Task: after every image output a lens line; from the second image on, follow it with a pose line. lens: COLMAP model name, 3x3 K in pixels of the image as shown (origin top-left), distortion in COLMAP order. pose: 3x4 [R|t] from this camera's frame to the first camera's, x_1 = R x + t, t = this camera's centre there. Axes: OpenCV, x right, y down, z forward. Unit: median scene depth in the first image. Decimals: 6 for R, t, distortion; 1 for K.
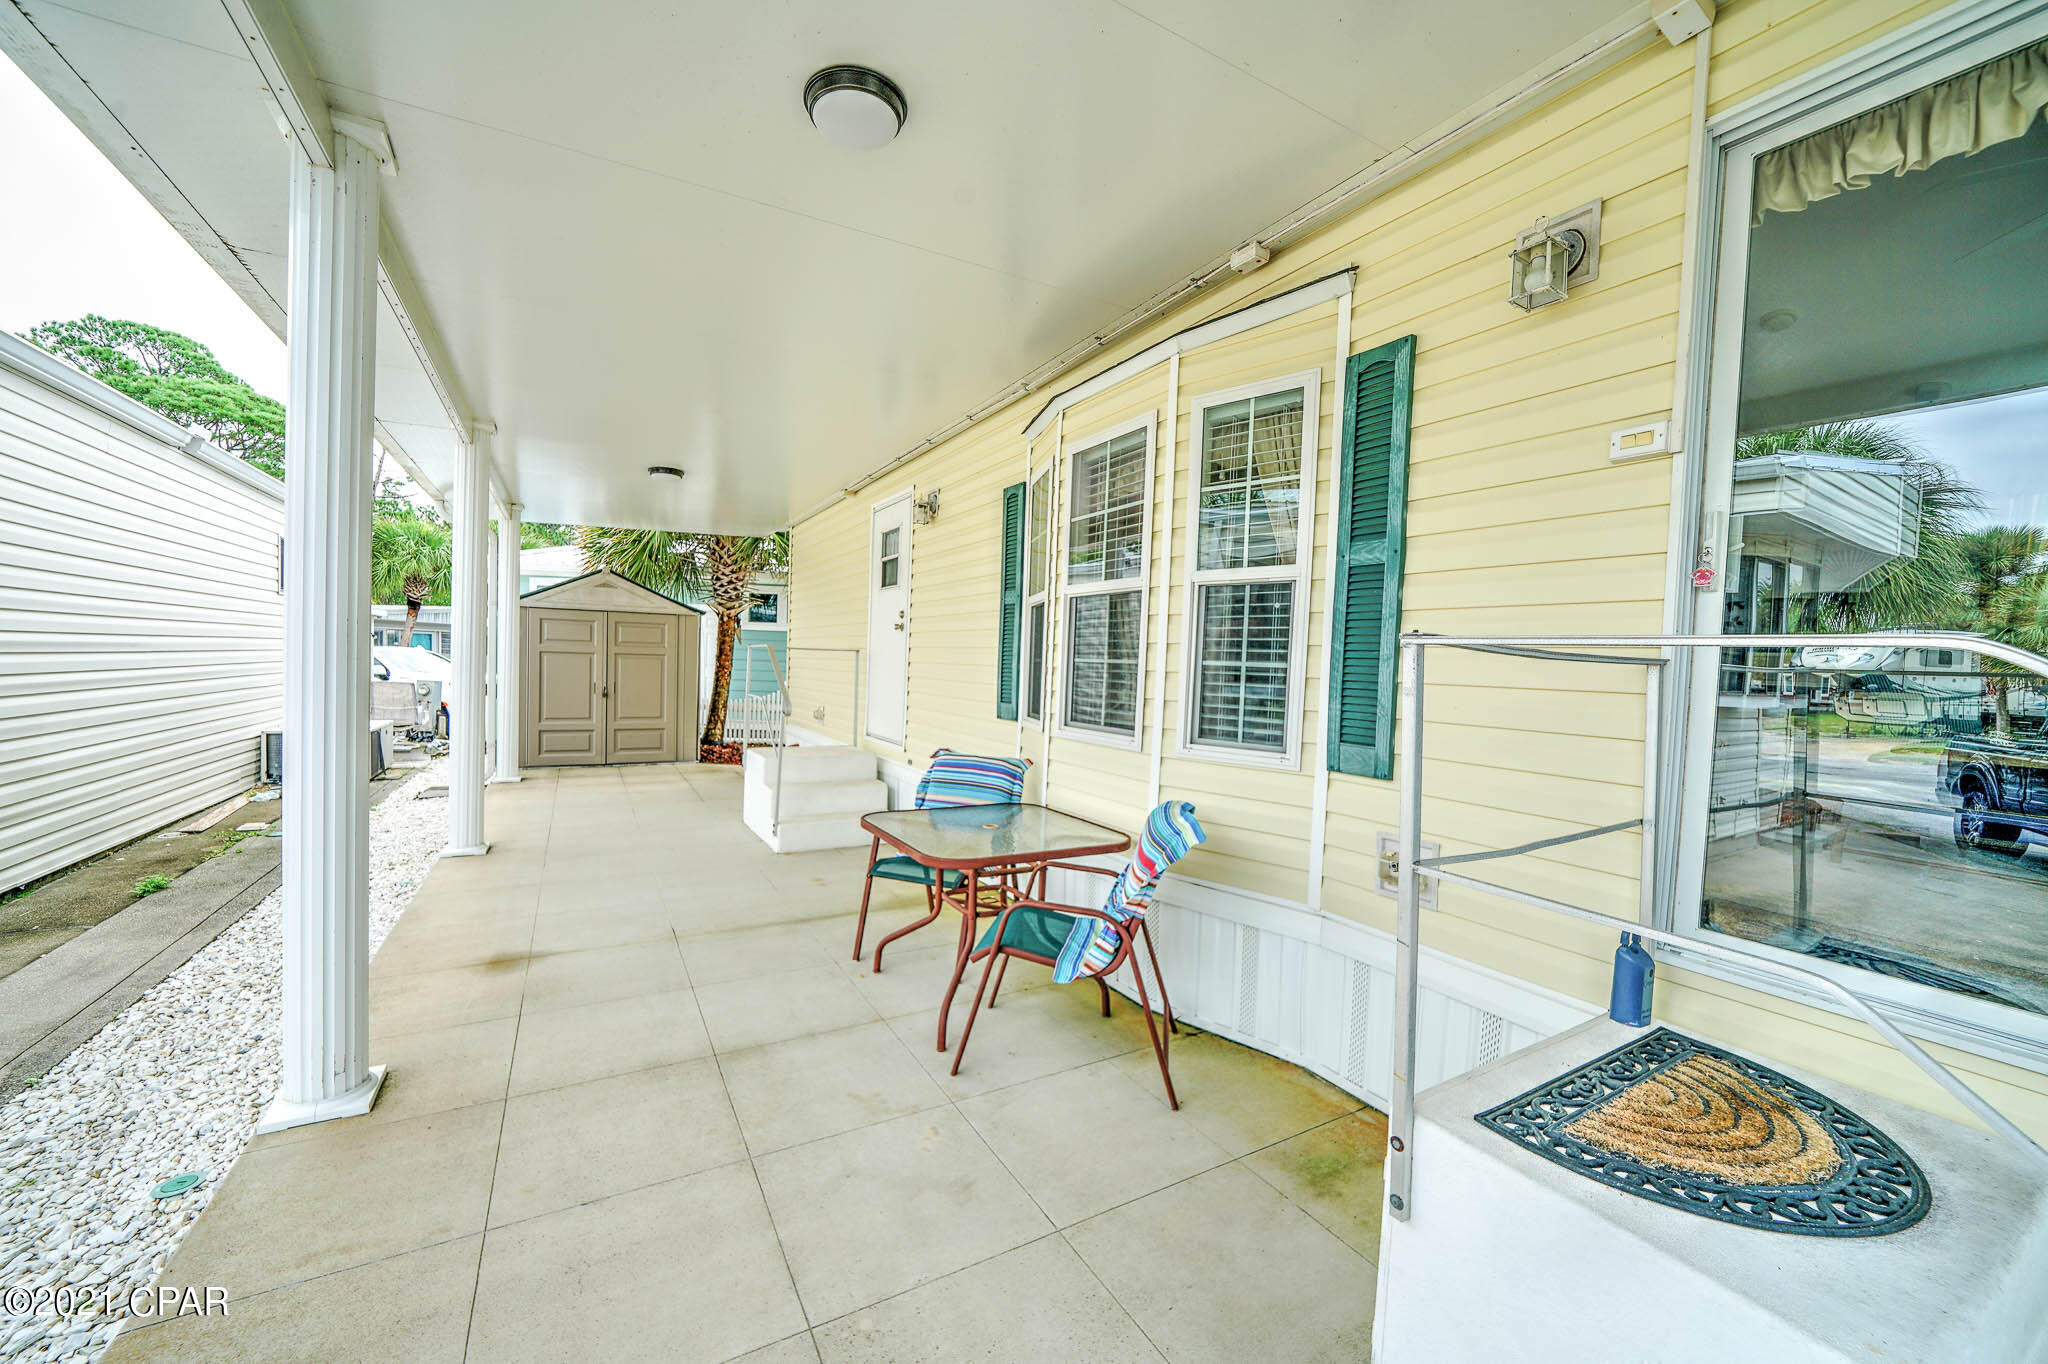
lens RADIAL K [[746.5, 0, 1002.0], [0, 746.5, 684.5], [0, 0, 1]] dist [-0.002618, -0.000149]
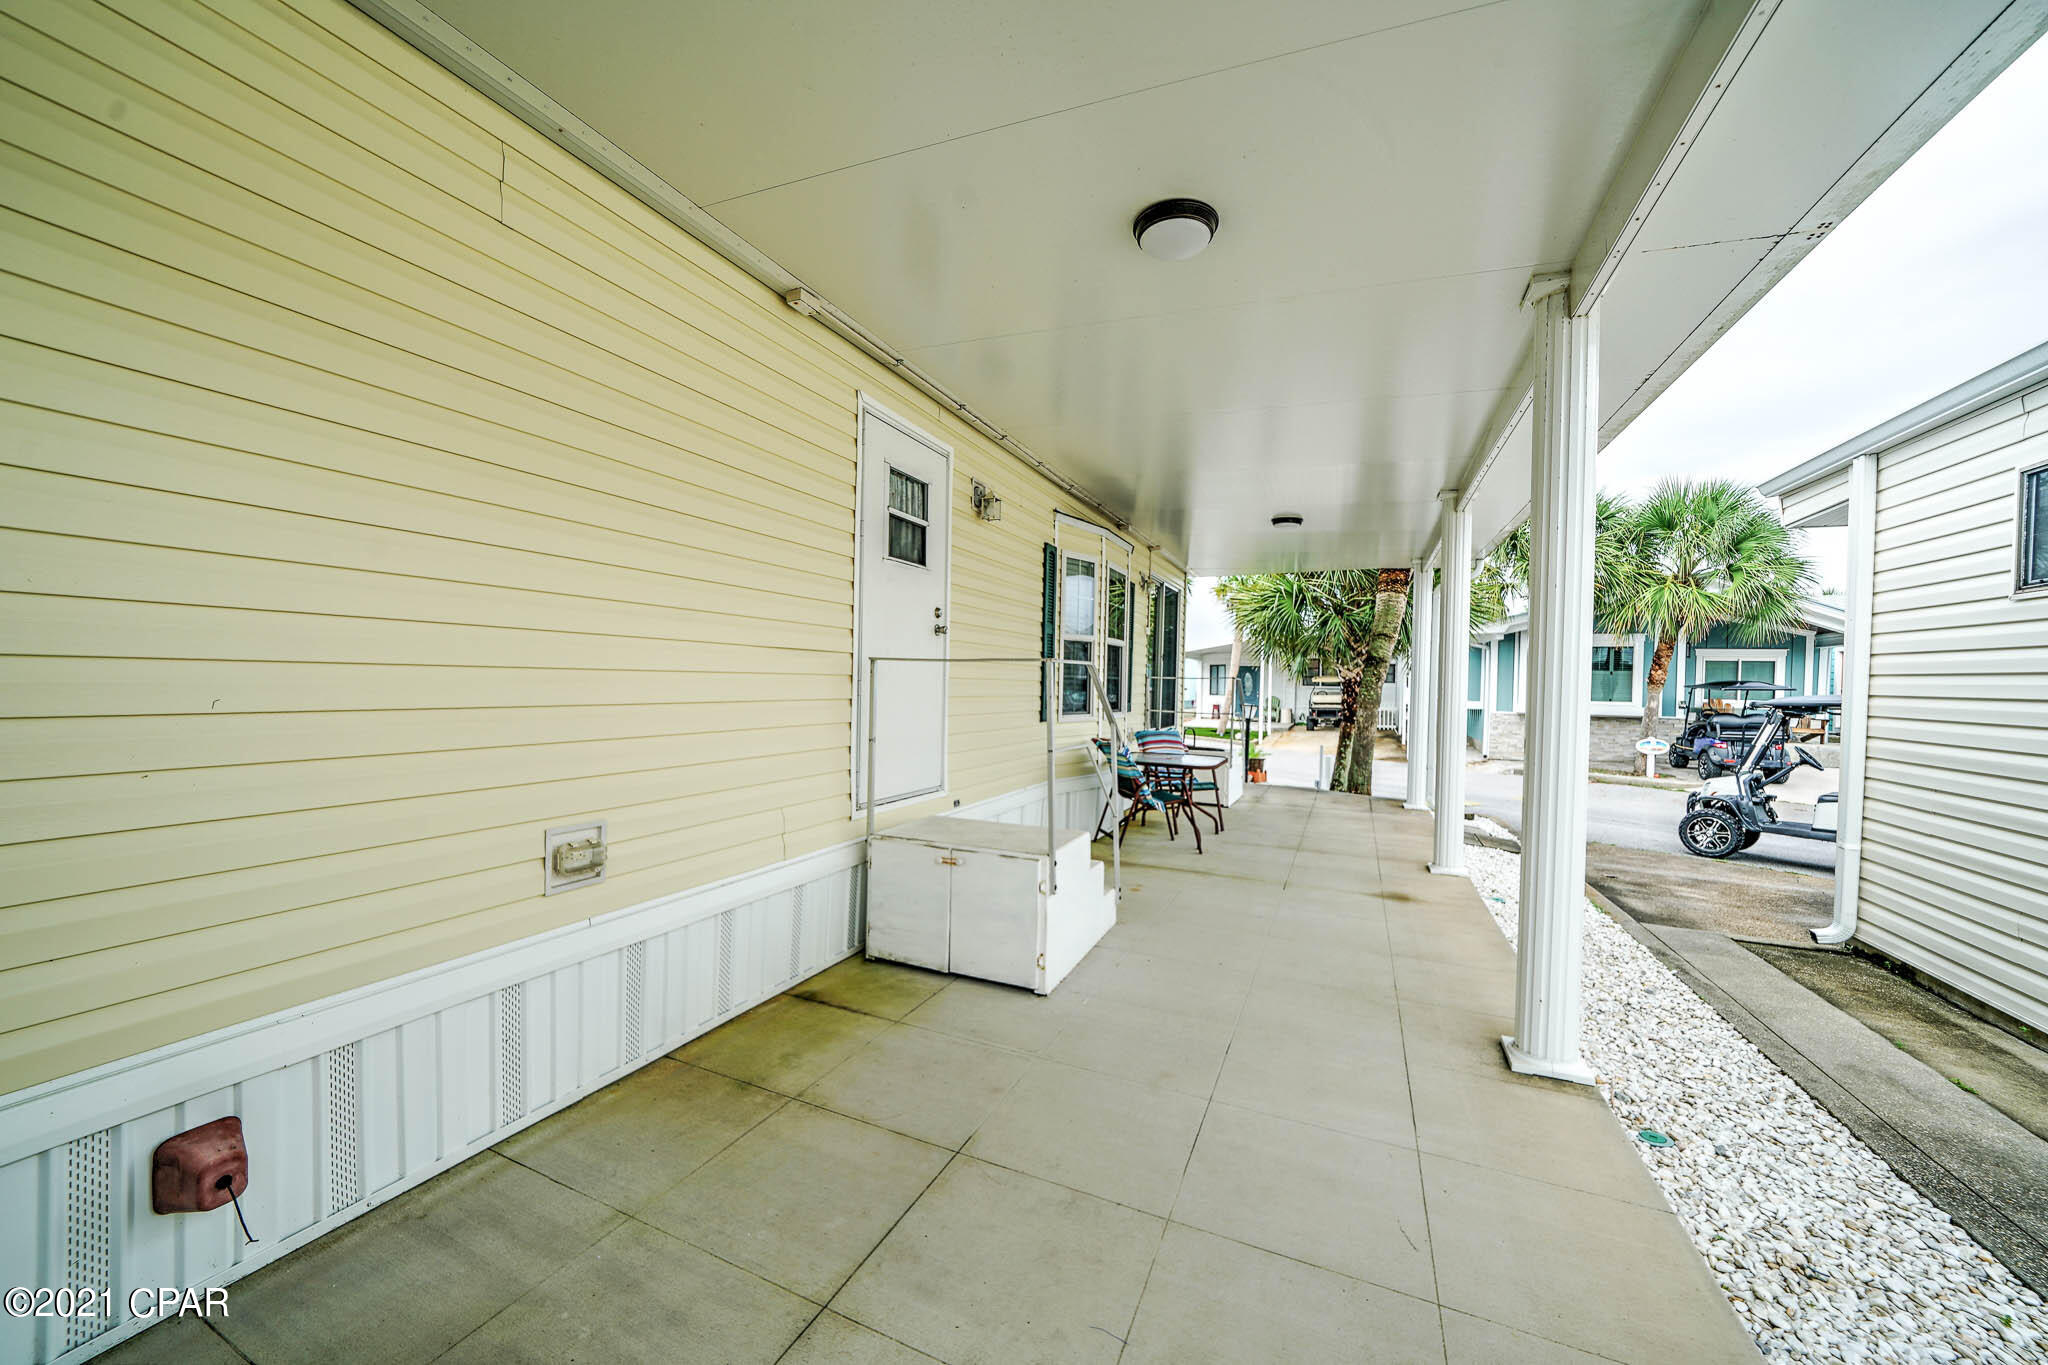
lens RADIAL K [[746.5, 0, 1002.0], [0, 746.5, 685.0], [0, 0, 1]] dist [-0.002618, -0.000149]
pose [[-0.577986, -0.053105, 0.814317, -1.207422], [-0.021696, 0.998528, 0.049719, -0.095996], [-0.815759, 0.011070, -0.578287, 2.158264]]
